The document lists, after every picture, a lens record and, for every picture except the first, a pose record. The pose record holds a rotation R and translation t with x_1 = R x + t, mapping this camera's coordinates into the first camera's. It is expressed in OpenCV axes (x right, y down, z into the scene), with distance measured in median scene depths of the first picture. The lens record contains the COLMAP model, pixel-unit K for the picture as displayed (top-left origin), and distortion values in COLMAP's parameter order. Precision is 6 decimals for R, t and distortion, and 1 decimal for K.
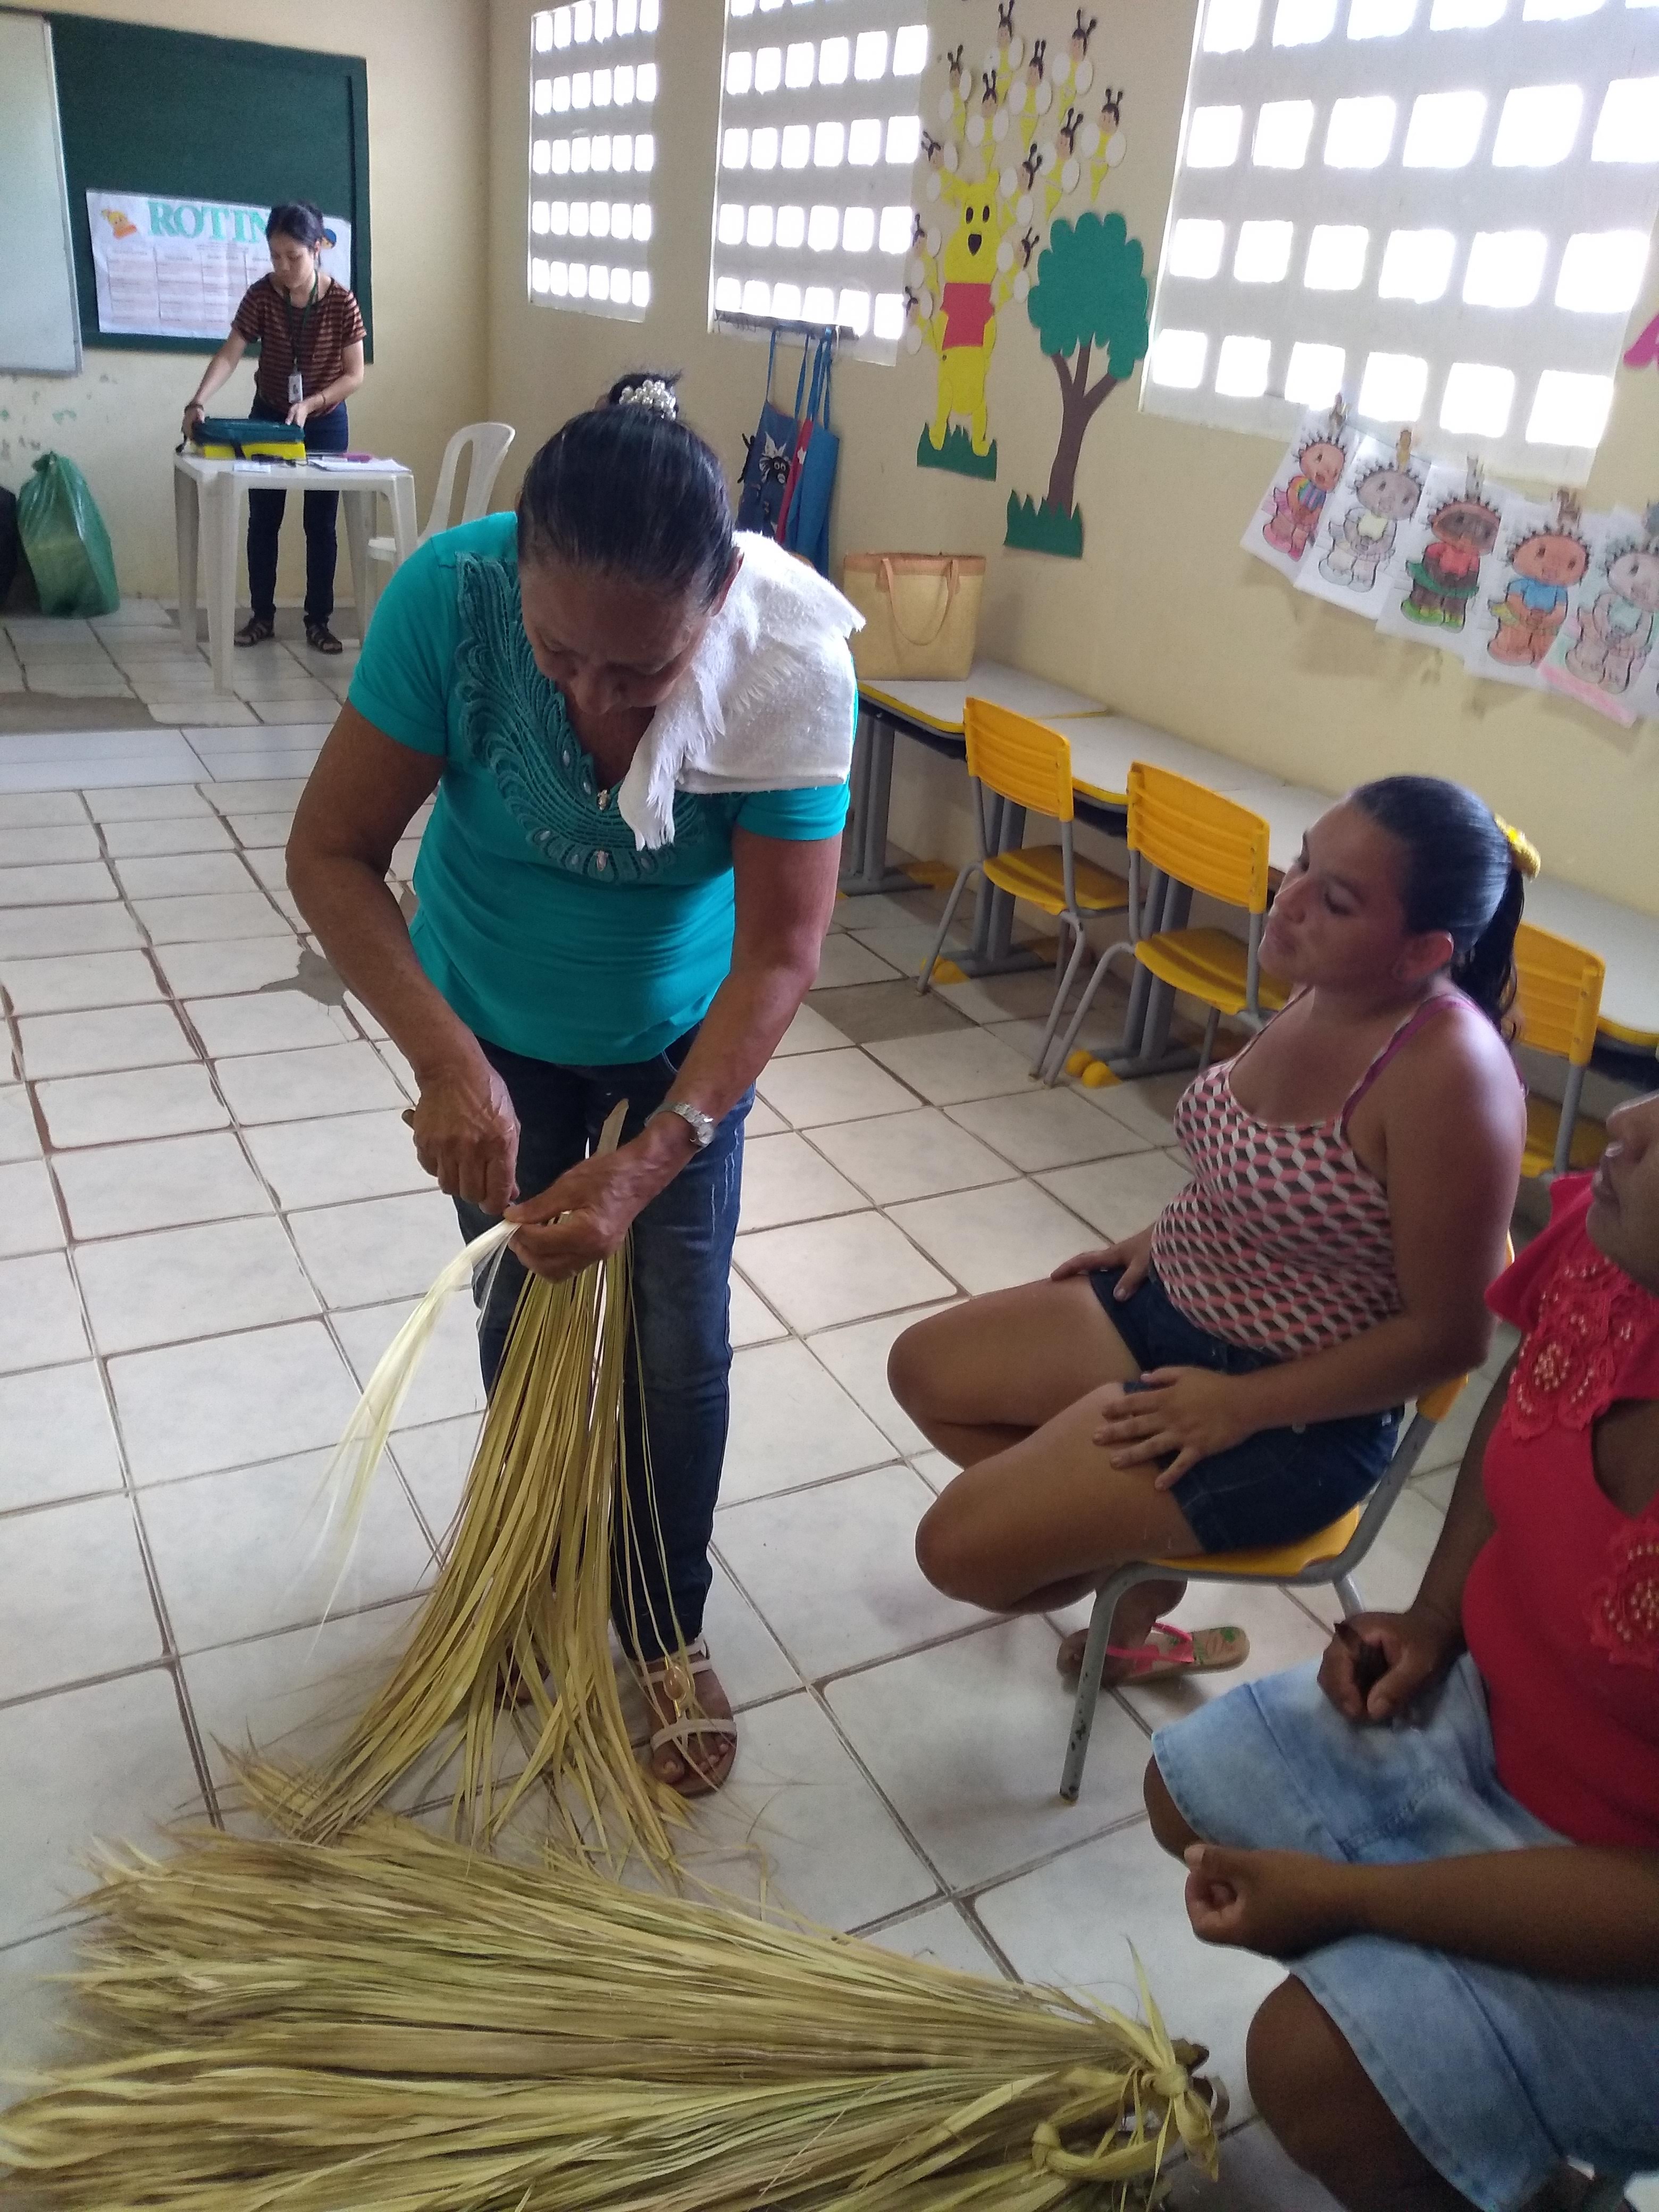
lens RADIAL K [[1662.1, 0, 838.9], [0, 1662.1, 1167.4], [0, 0, 1]] dist [0.015837, -0.057579]
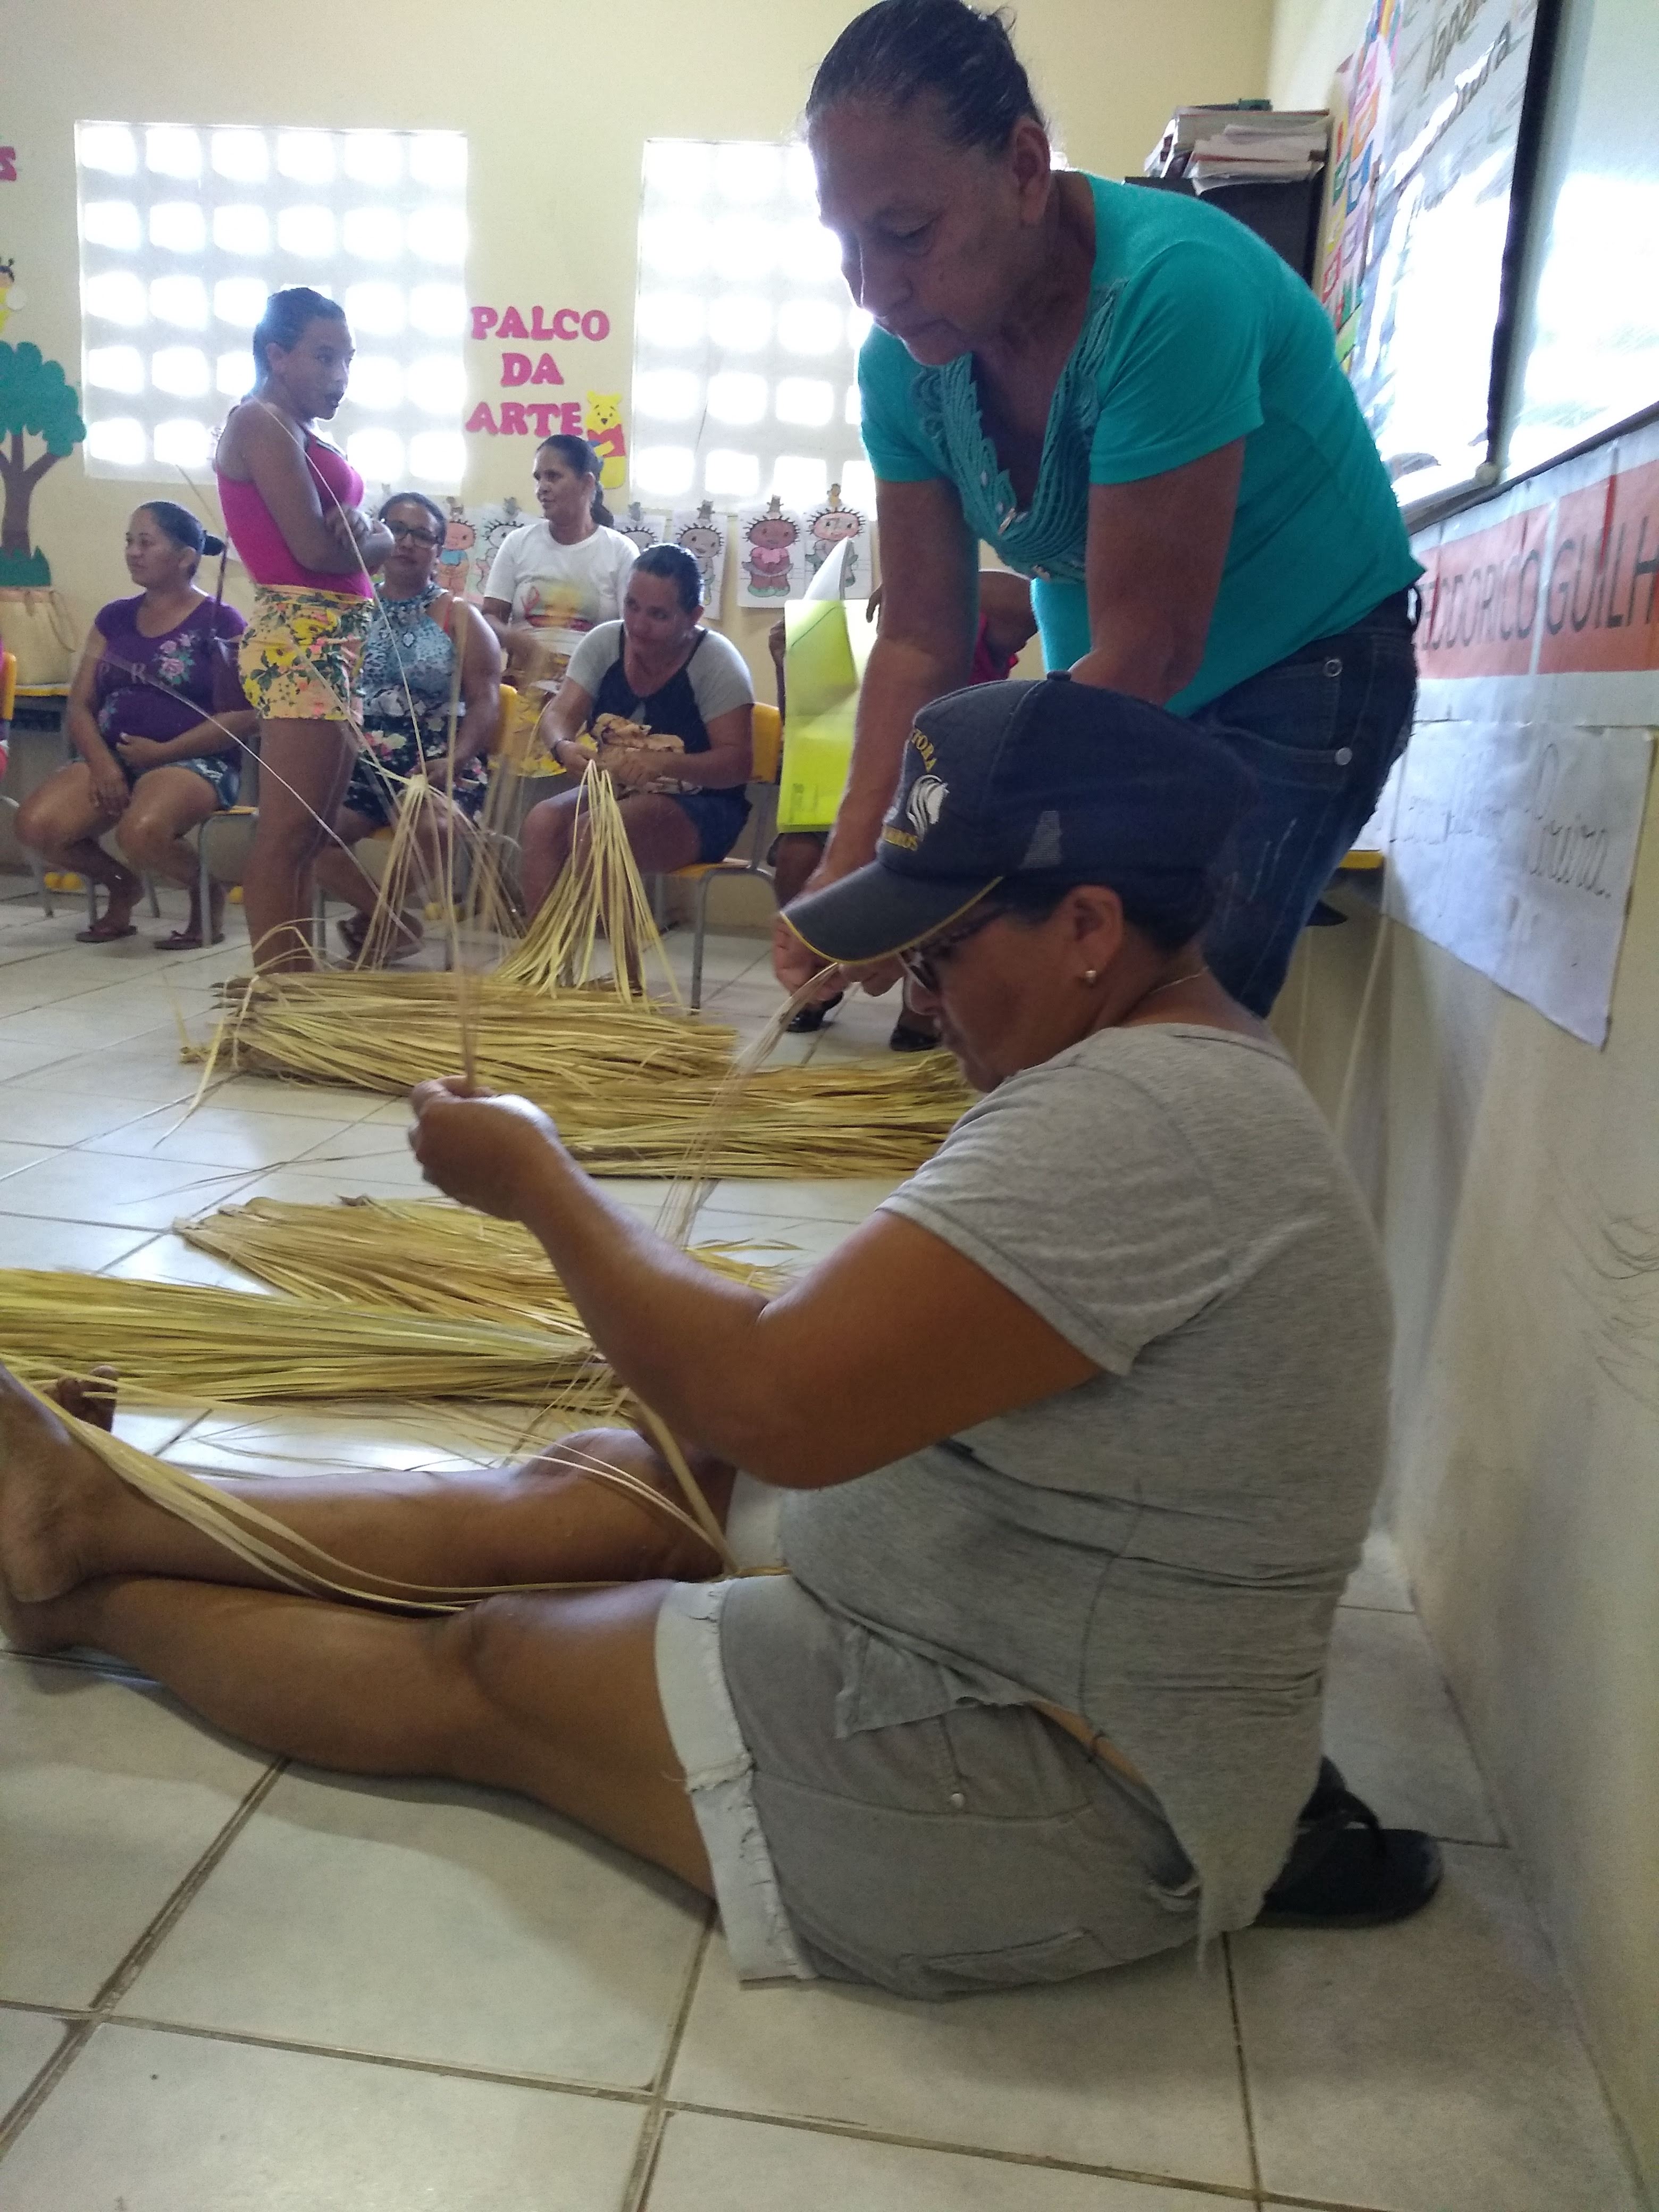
lens RADIAL K [[1754.2, 0, 824.2], [0, 1754.2, 1110.2], [0, 0, 1]] dist [0.002322, -0.038637]
pose [[0.593503, -0.246103, 0.766281, -0.679016], [0.367501, 0.929918, 0.014020, 0.235694], [-0.716029, 0.273288, 0.642352, -0.230533]]
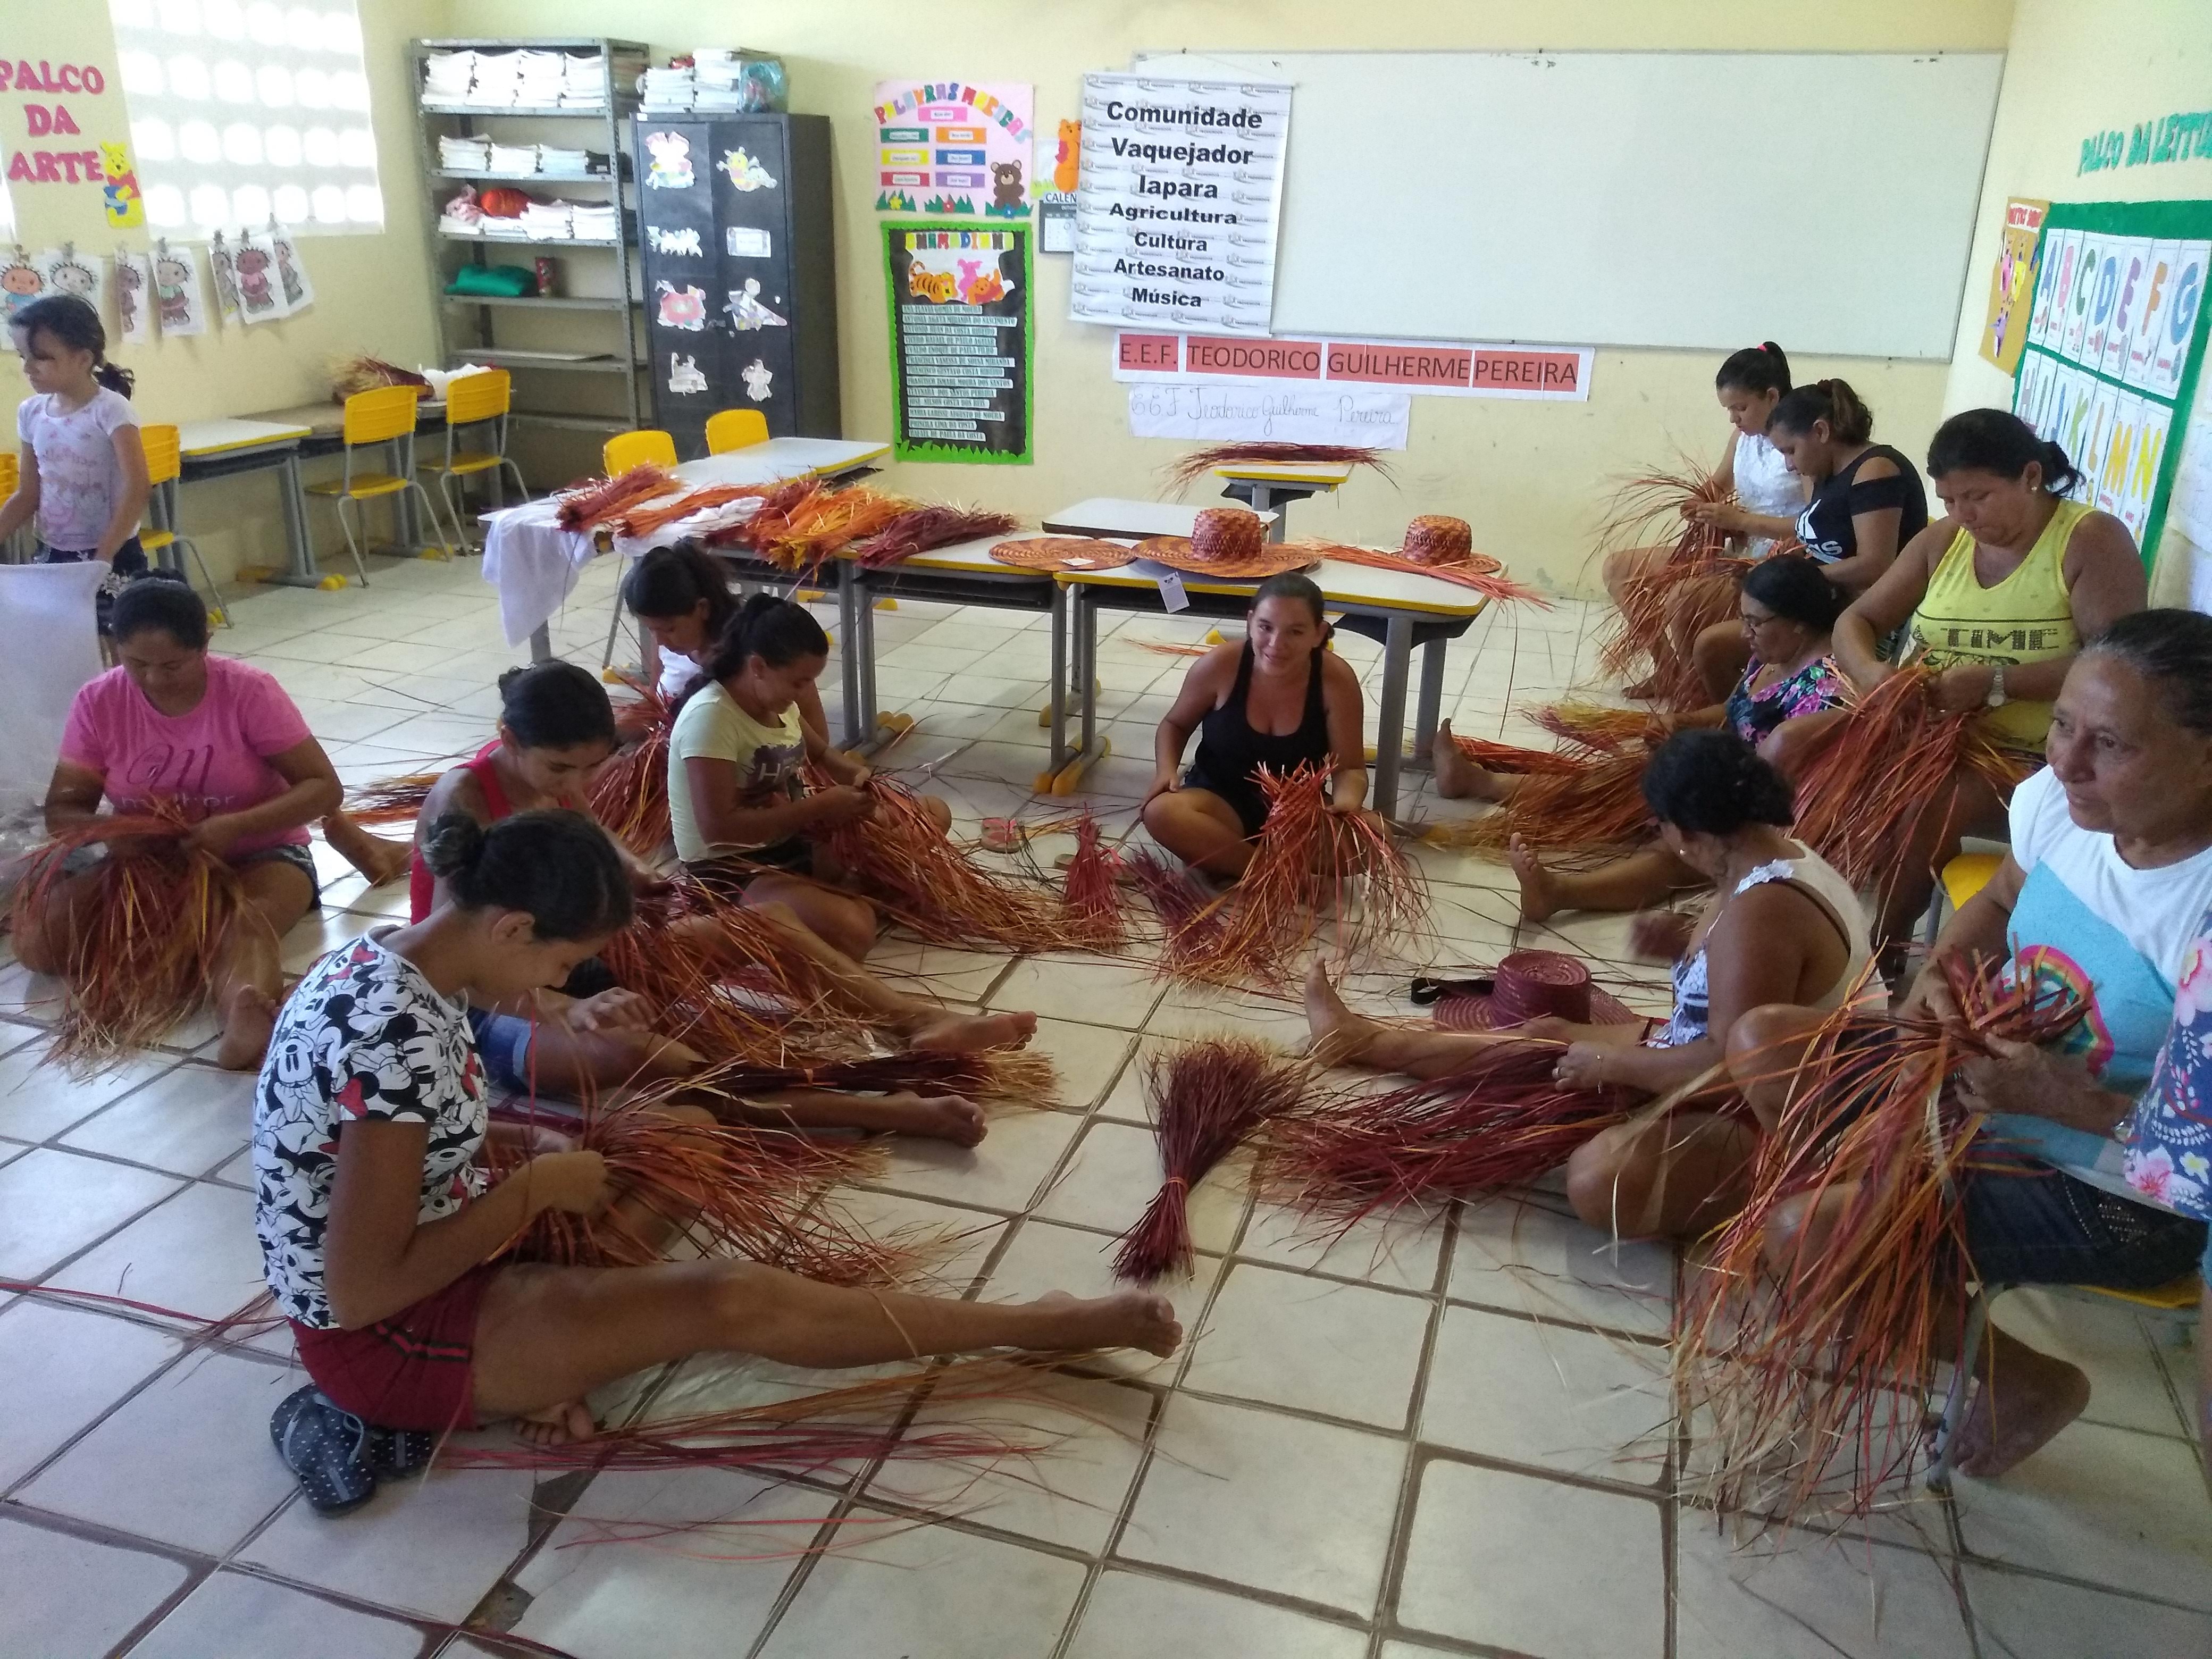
lens RADIAL K [[1702.0, 0, 1103.4], [0, 1702.0, 852.3], [0, 0, 1]] dist [-0.023376, 0.023411]
pose [[-0.690669, -0.371257, 0.620600, -1.354659], [0.248198, 0.684348, 0.685613, -0.686434], [-0.679245, 0.627564, -0.380512, 0.959452]]
